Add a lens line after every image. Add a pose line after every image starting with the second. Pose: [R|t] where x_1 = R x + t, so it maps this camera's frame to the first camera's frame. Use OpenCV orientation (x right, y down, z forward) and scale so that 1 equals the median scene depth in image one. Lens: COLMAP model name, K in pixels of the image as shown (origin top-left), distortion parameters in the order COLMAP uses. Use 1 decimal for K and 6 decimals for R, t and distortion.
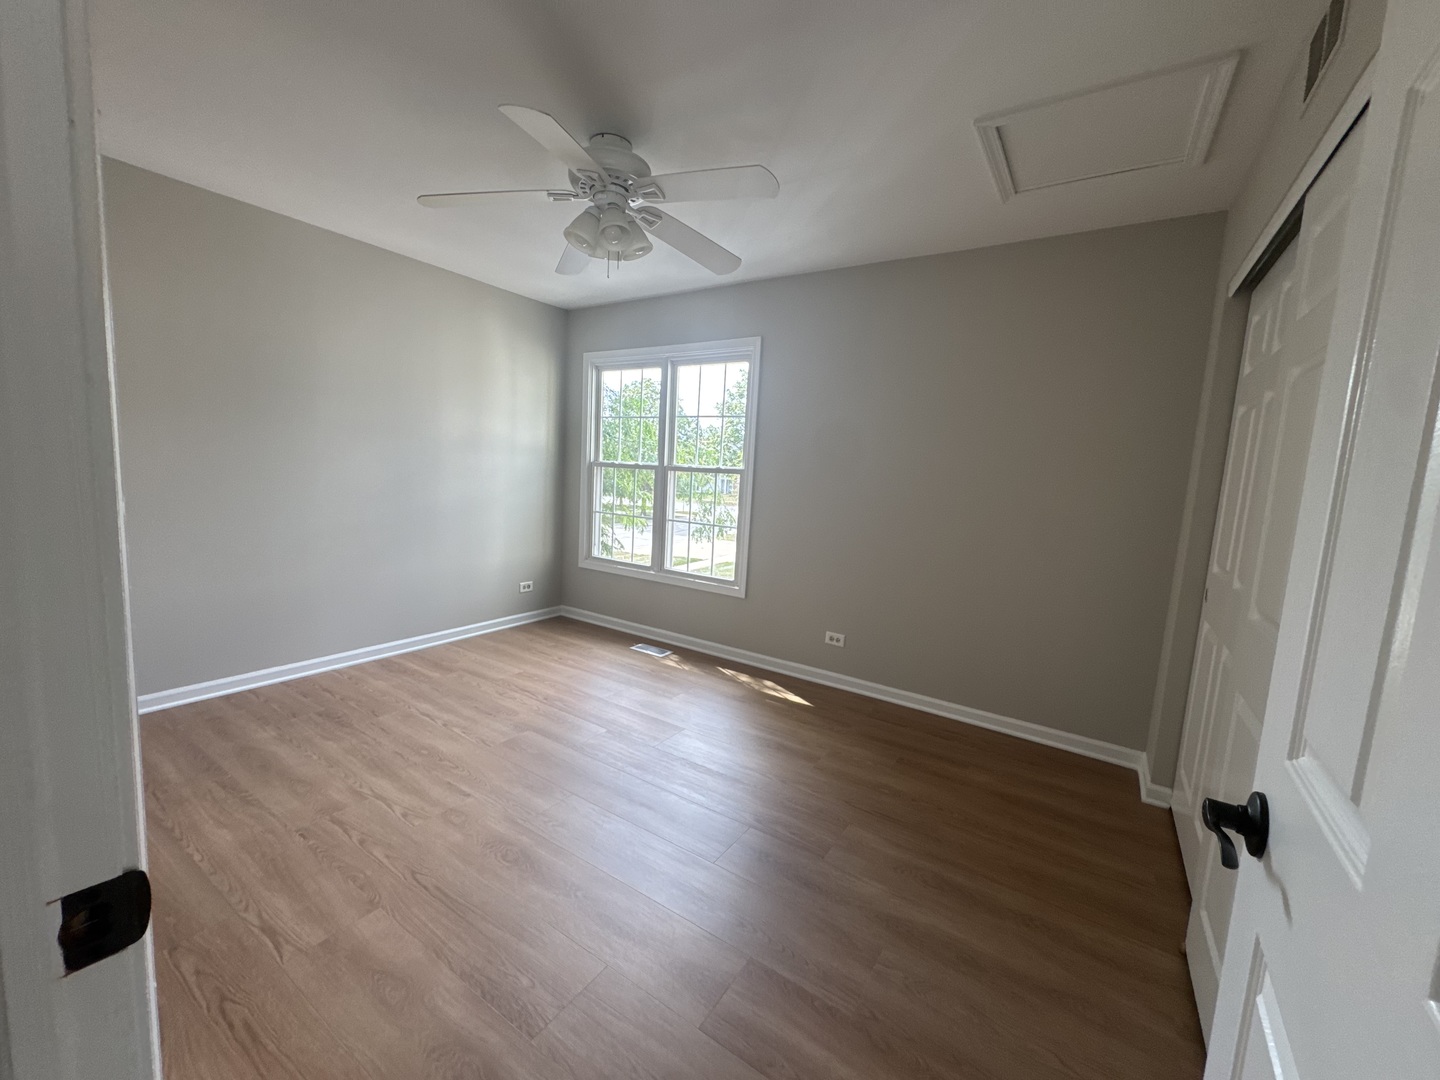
lens RADIAL K [[575.9, 0, 718.5], [0, 575.9, 540.1], [0, 0, 1]] dist [-0.002742, 0.000819]
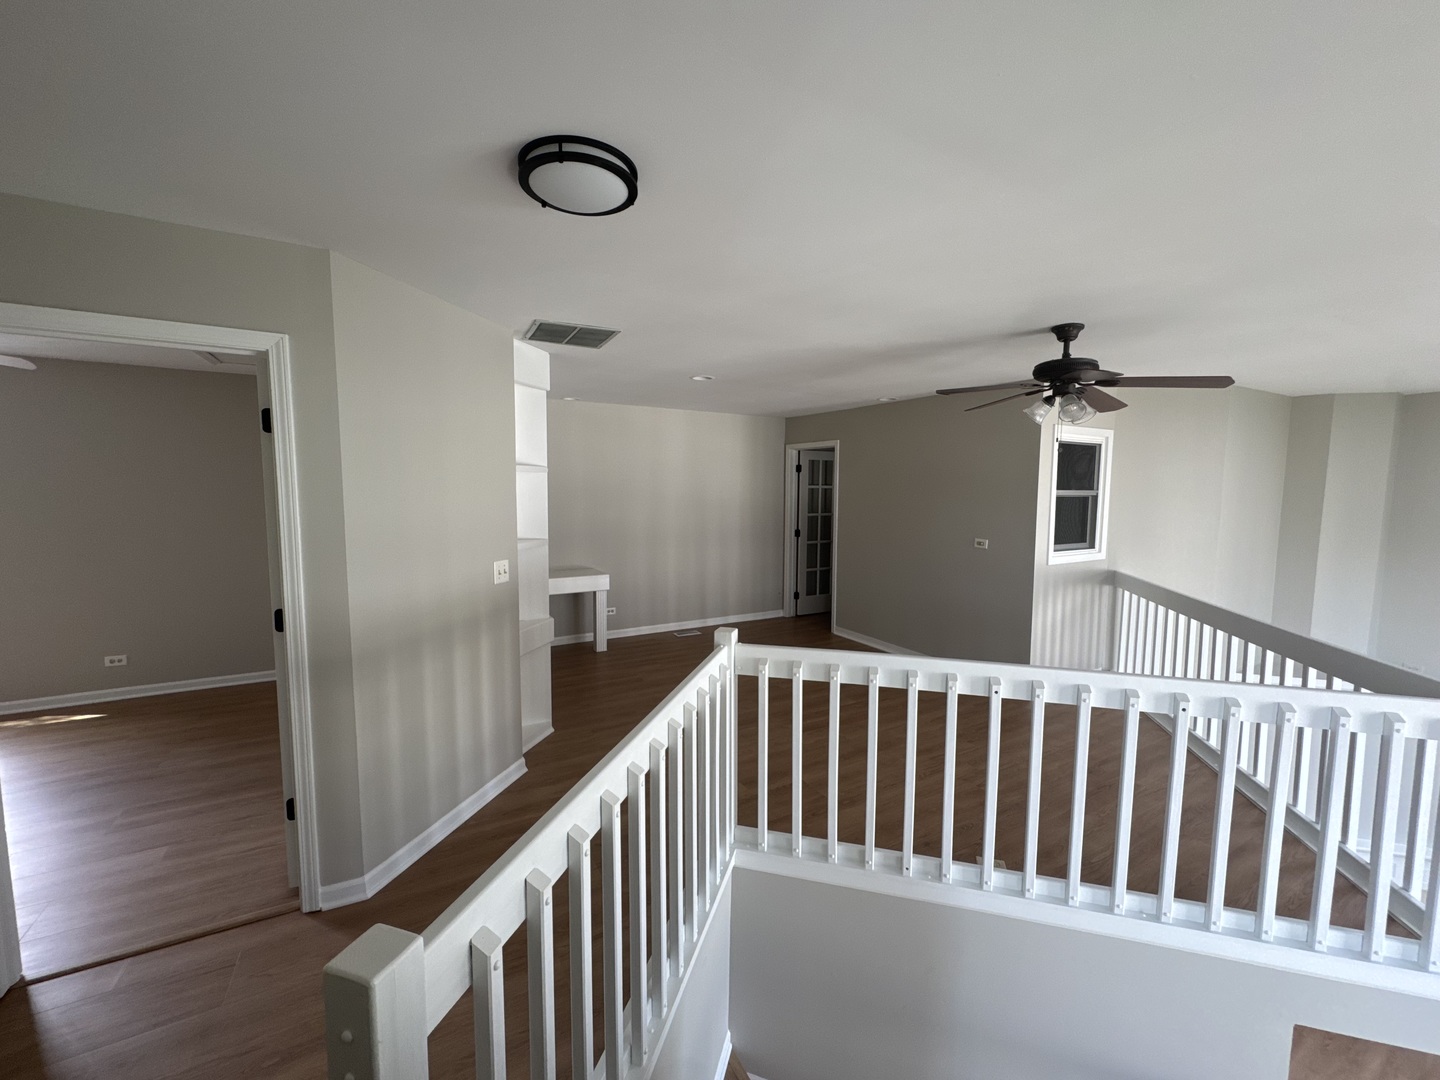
lens RADIAL K [[575.9, 0, 718.9], [0, 575.9, 541.7], [0, 0, 1]] dist [-0.002742, 0.000819]
pose [[0.455566, -0.137236, 0.879560, -0.343297], [0.129413, 0.987759, 0.087089, -0.026425], [-0.880745, 0.074152, 0.467750, -0.974466]]
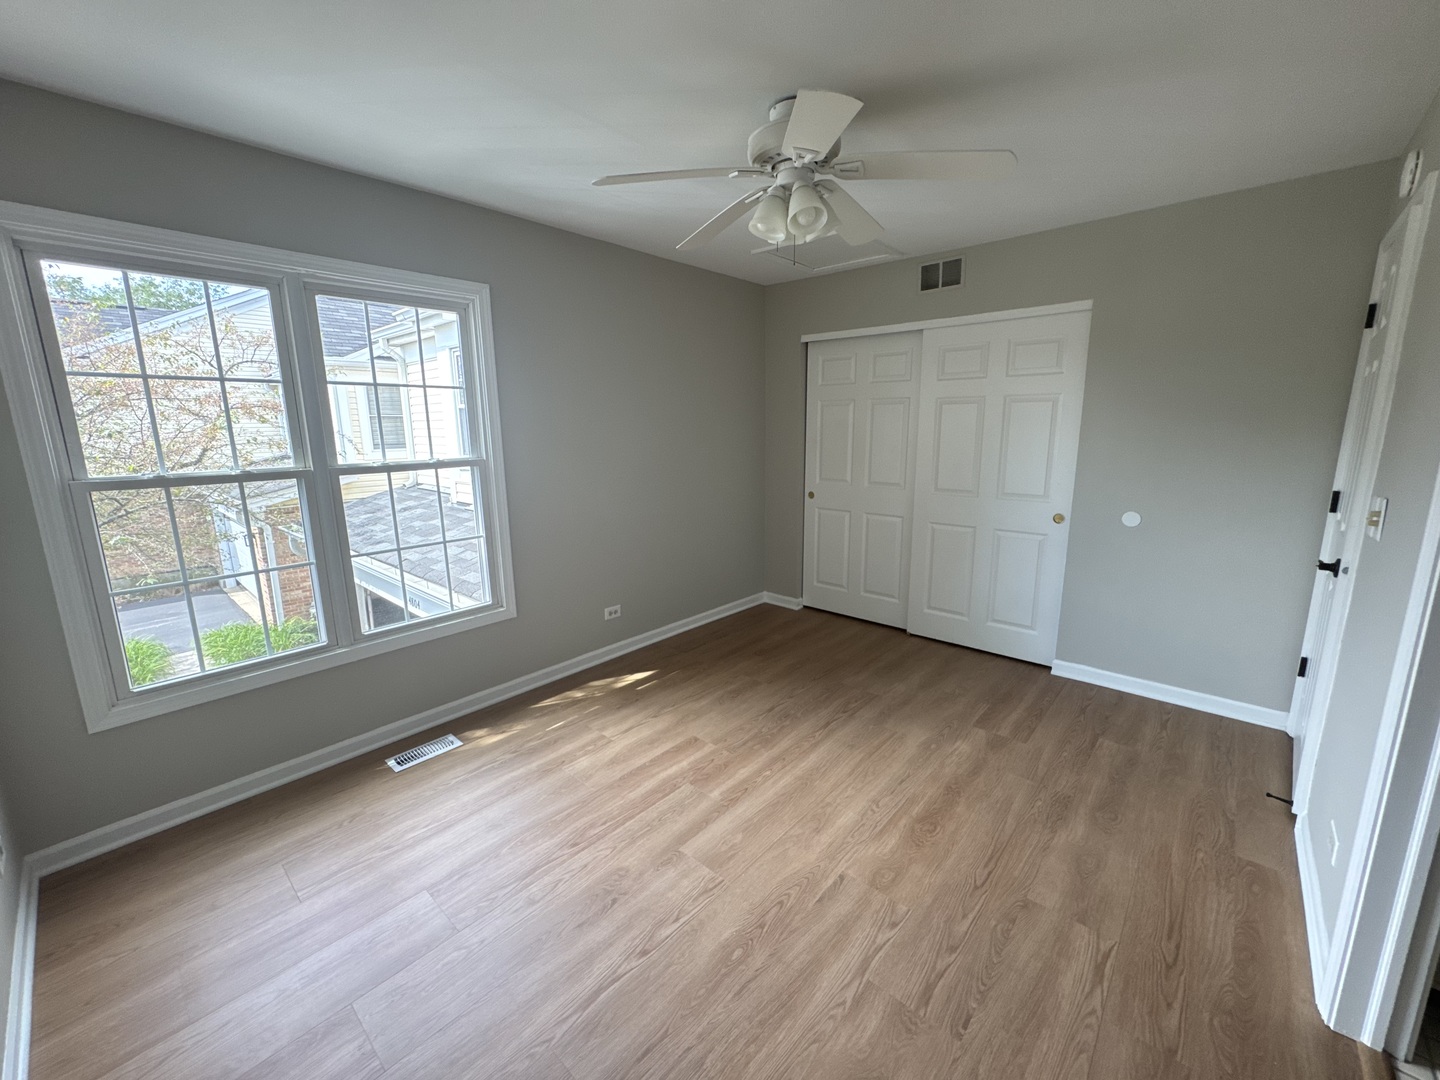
lens RADIAL K [[575.9, 0, 725.9], [0, 575.9, 536.8], [0, 0, 1]] dist [-0.002742, 0.000819]
pose [[0.141186, -0.244933, 0.959205, -0.975874], [0.141702, 0.963934, 0.225283, -0.218674], [-0.979789, 0.104115, 0.170801, 0.821110]]
